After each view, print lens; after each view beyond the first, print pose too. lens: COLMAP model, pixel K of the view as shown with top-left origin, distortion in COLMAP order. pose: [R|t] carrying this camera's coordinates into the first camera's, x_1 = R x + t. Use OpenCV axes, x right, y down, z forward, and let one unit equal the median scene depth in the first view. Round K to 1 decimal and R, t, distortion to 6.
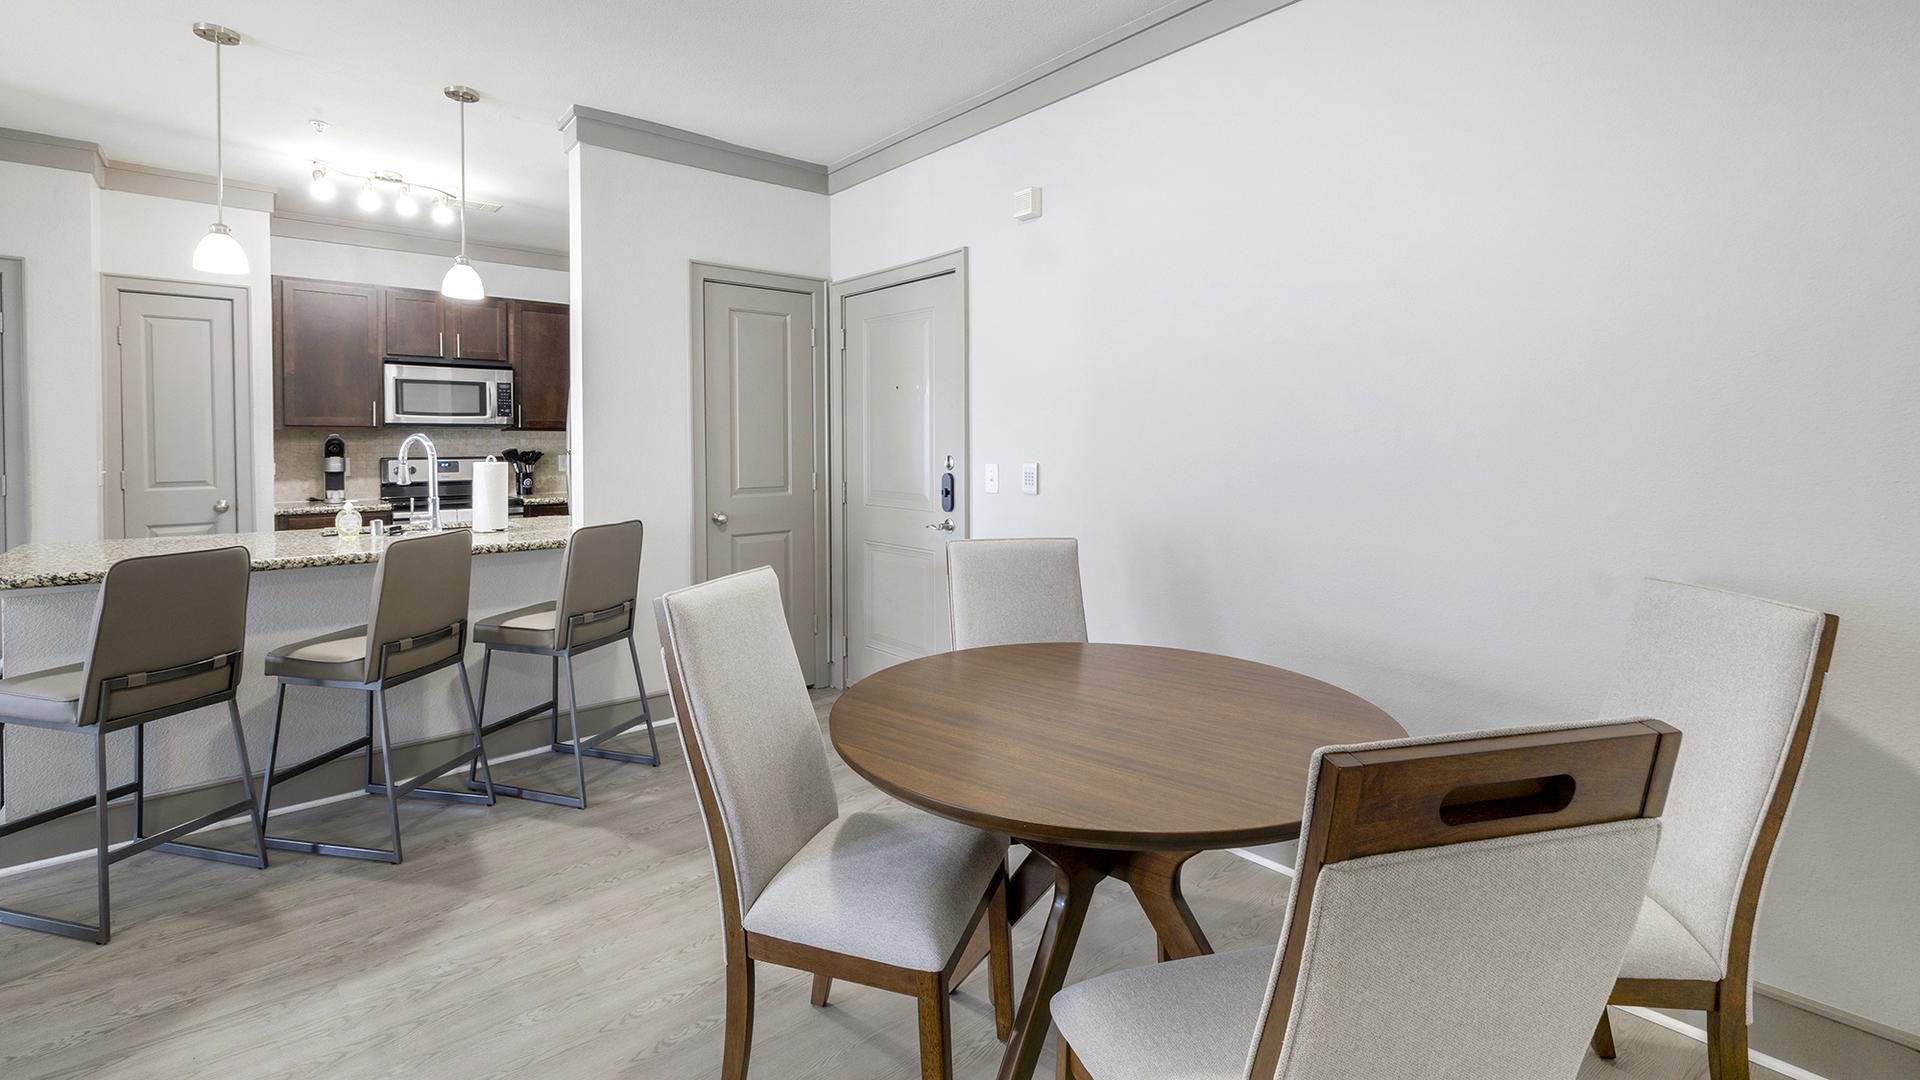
lens RADIAL K [[842.9, 0, 942.5], [0, 842.9, 468.0], [0, 0, 1]] dist [-0.004989, -0.000226]
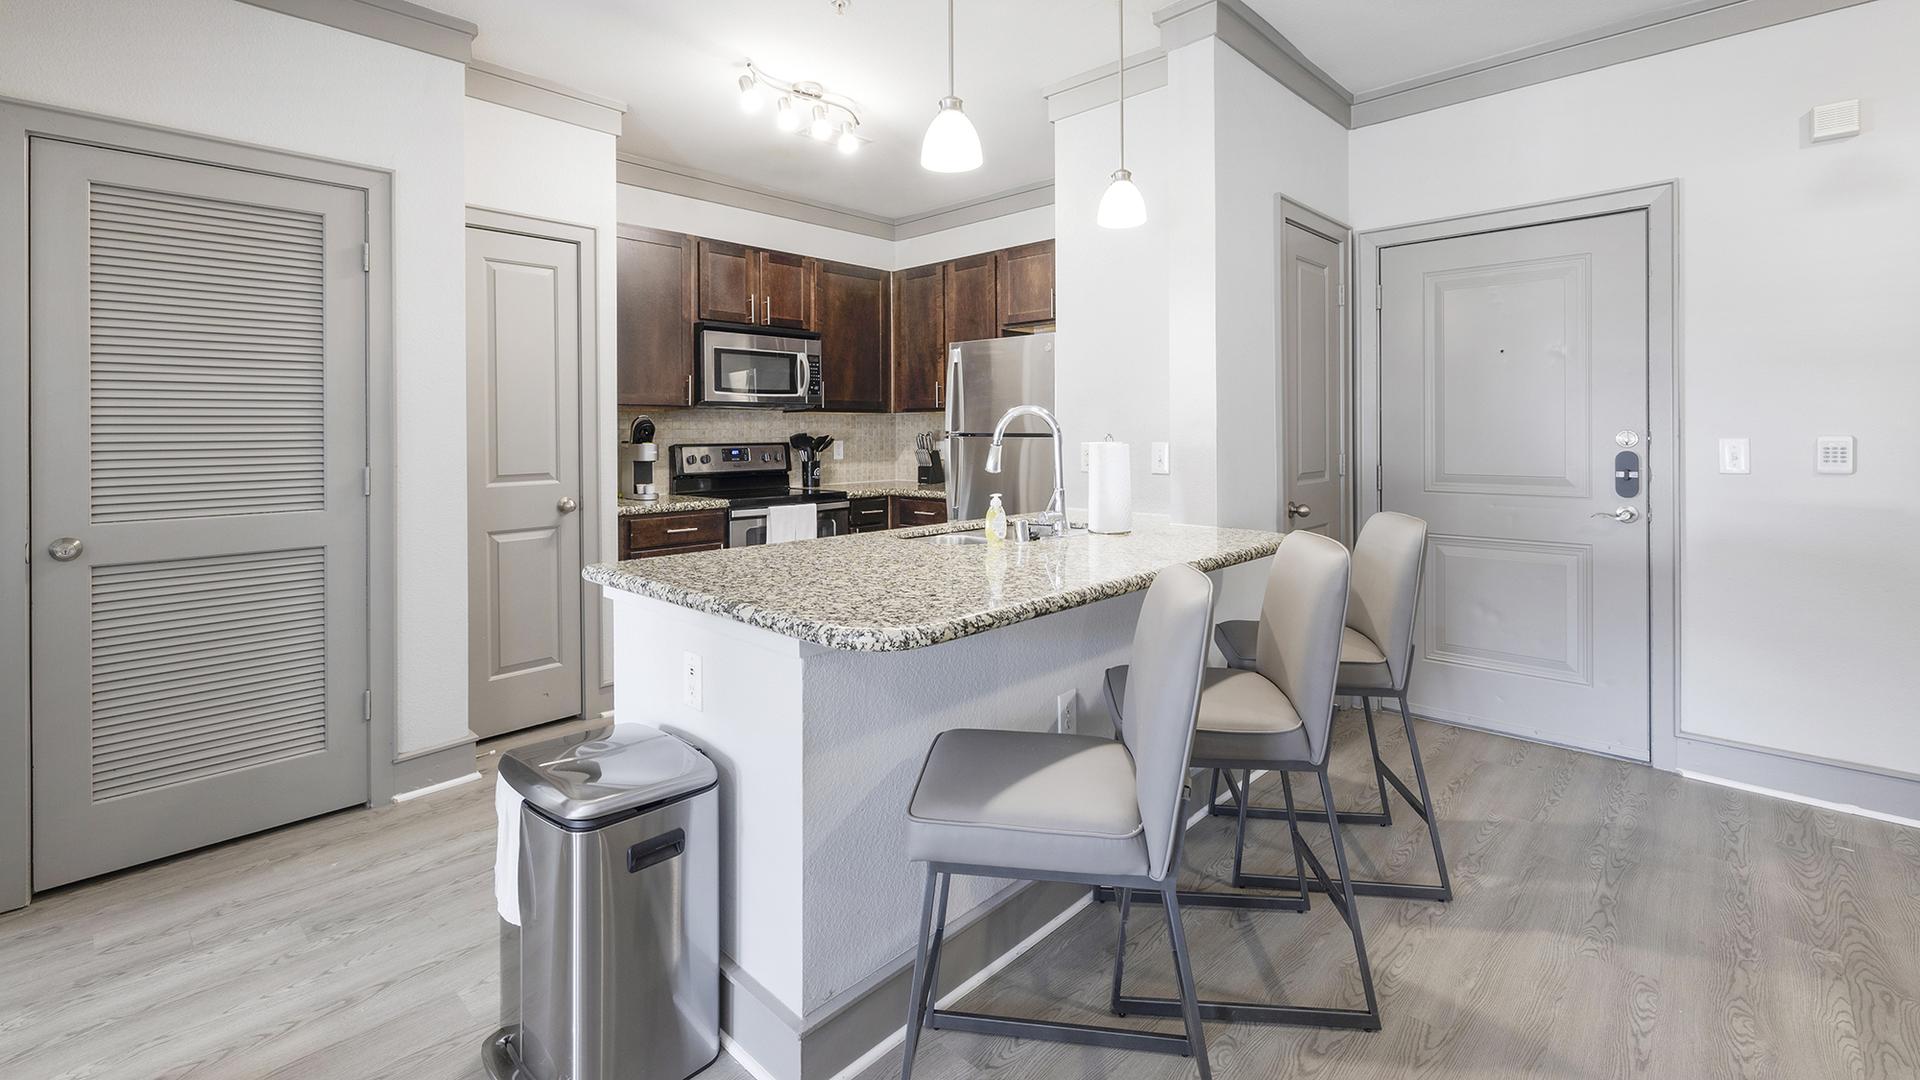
lens RADIAL K [[821.8, 0, 958.1], [0, 821.8, 444.9], [0, 0, 1]] dist [-0.012722, -0.000541]
pose [[0.995234, -0.007935, 0.097190, -0.570915], [0.009620, 0.999811, -0.016886, 0.005653], [-0.097037, 0.017741, 0.995123, 0.205691]]
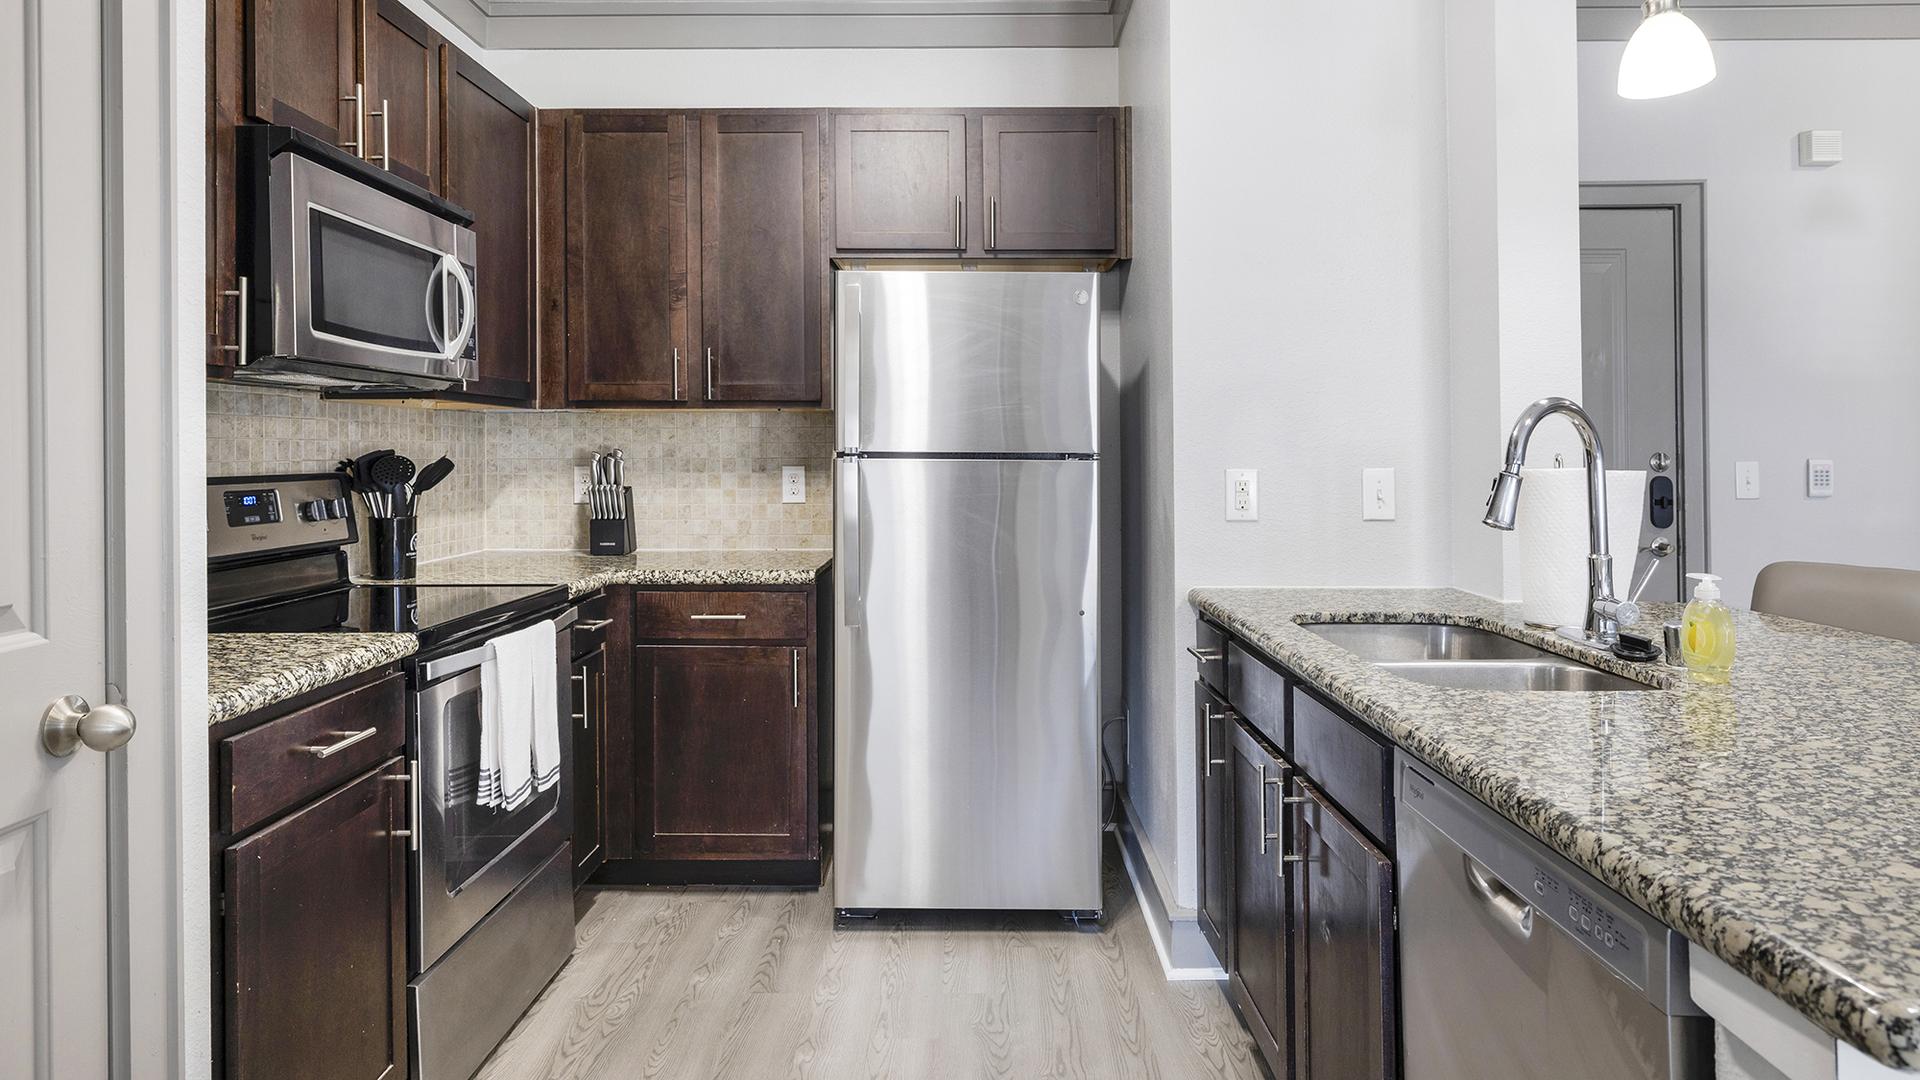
lens RADIAL K [[1121.2, 0, 958.2], [0, 1121.2, 458.5], [0, 0, 1]] dist [-0.002910, 0.000235]
pose [[0.662652, -0.005378, 0.748908, -0.920465], [0.024263, 0.999603, -0.014290, -0.009185], [-0.748534, 0.027640, 0.662520, 0.667192]]
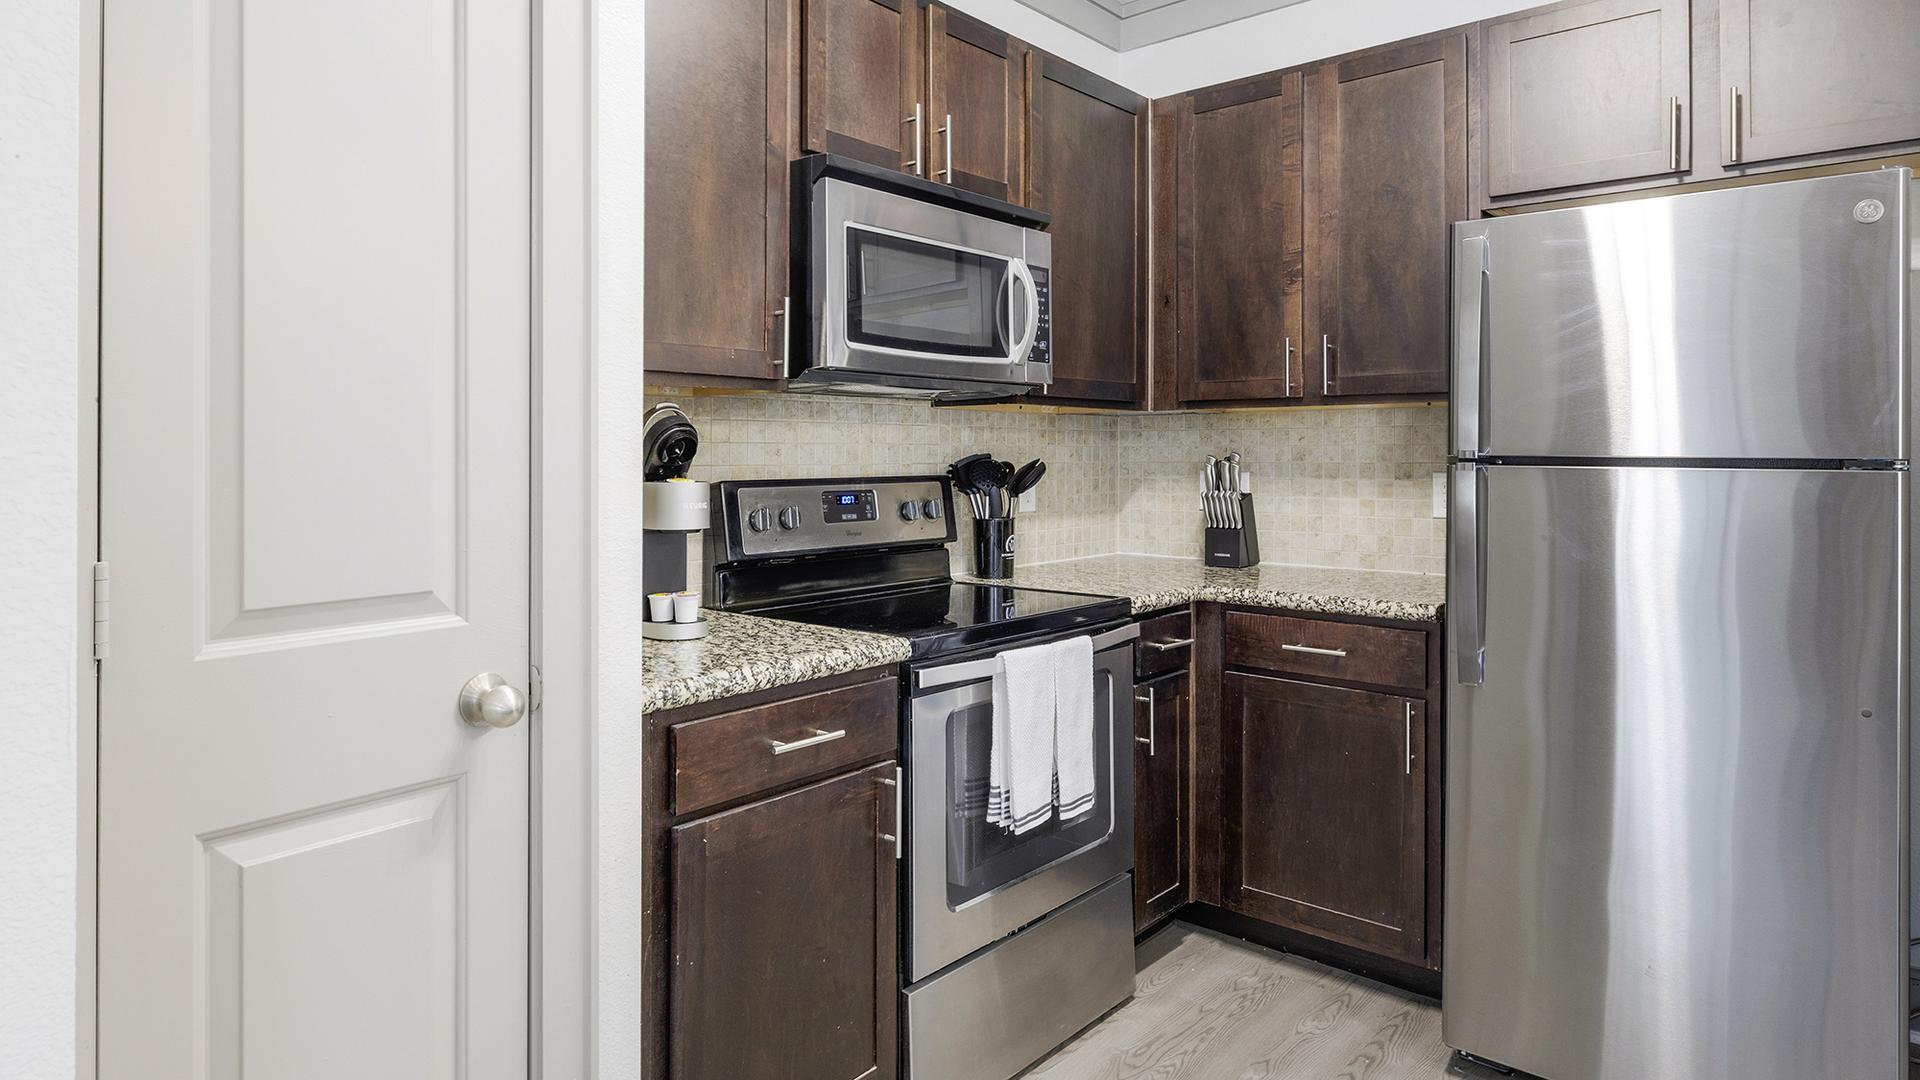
lens RADIAL K [[1091.5, 0, 926.1], [0, 1091.5, 457.8], [0, 0, 1]] dist [-0.003119, 0.000055]
pose [[0.991661, -0.002121, 0.128859, -0.781443], [0.005642, 0.999620, -0.026967, -0.011330], [-0.128753, 0.027470, 0.991296, 0.694478]]
